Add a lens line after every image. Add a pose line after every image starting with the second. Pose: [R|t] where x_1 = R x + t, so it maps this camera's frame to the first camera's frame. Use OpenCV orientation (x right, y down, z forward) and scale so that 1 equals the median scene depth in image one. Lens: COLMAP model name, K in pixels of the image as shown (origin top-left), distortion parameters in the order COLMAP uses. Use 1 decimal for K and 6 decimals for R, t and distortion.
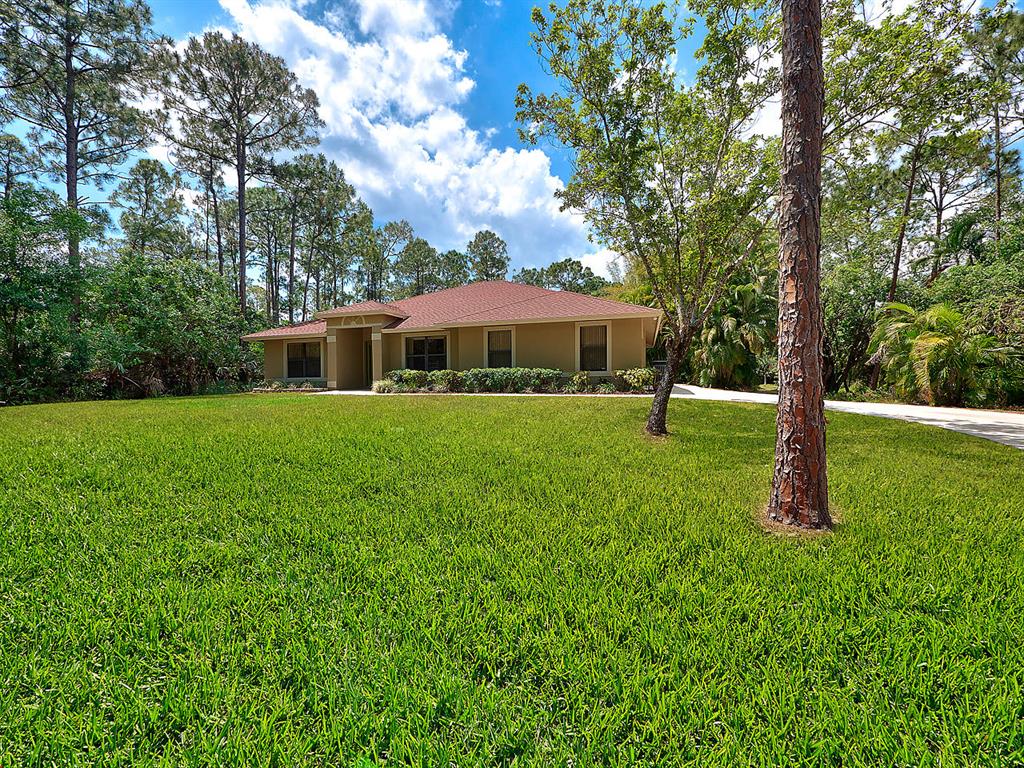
lens RADIAL K [[436.5, 0, 511.9], [0, 436.5, 383.0], [0, 0, 1]] dist [-0.004735, -0.000321]
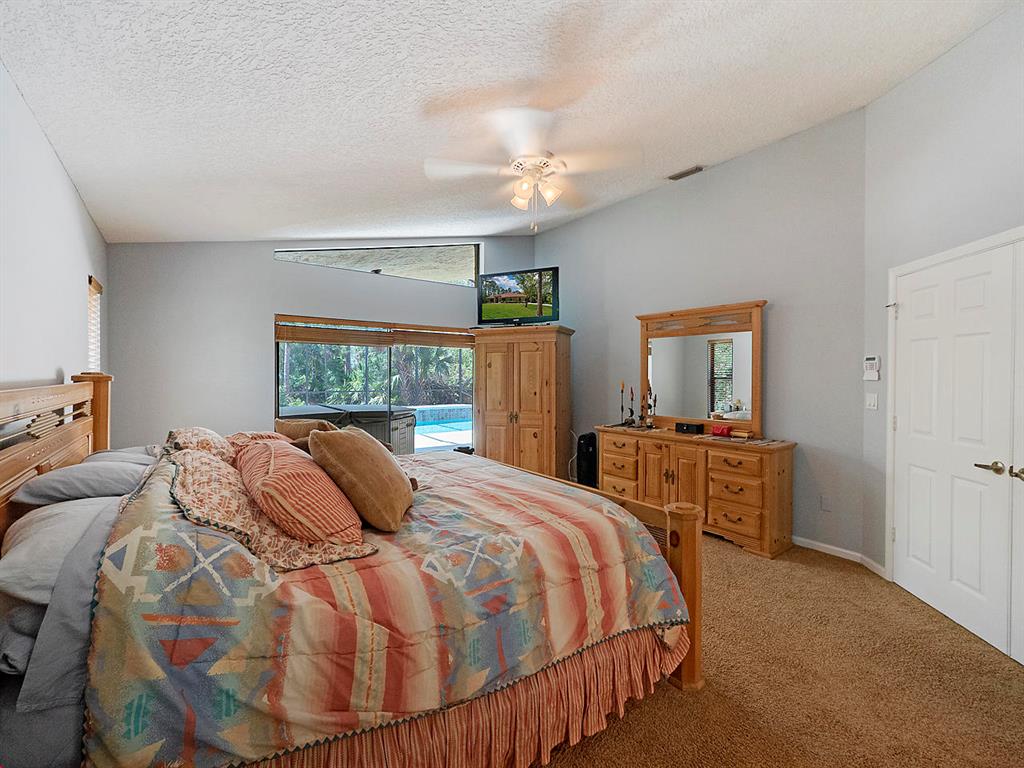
lens RADIAL K [[436.5, 0, 512.0], [0, 436.5, 380.9], [0, 0, 1]] dist [-0.004735, -0.000321]
pose [[0.999967, 0.002775, 0.007681, -0.072983], [-0.002814, 0.999983, 0.005089, 1.809377], [-0.007667, -0.005110, 0.999958, -9.365957]]
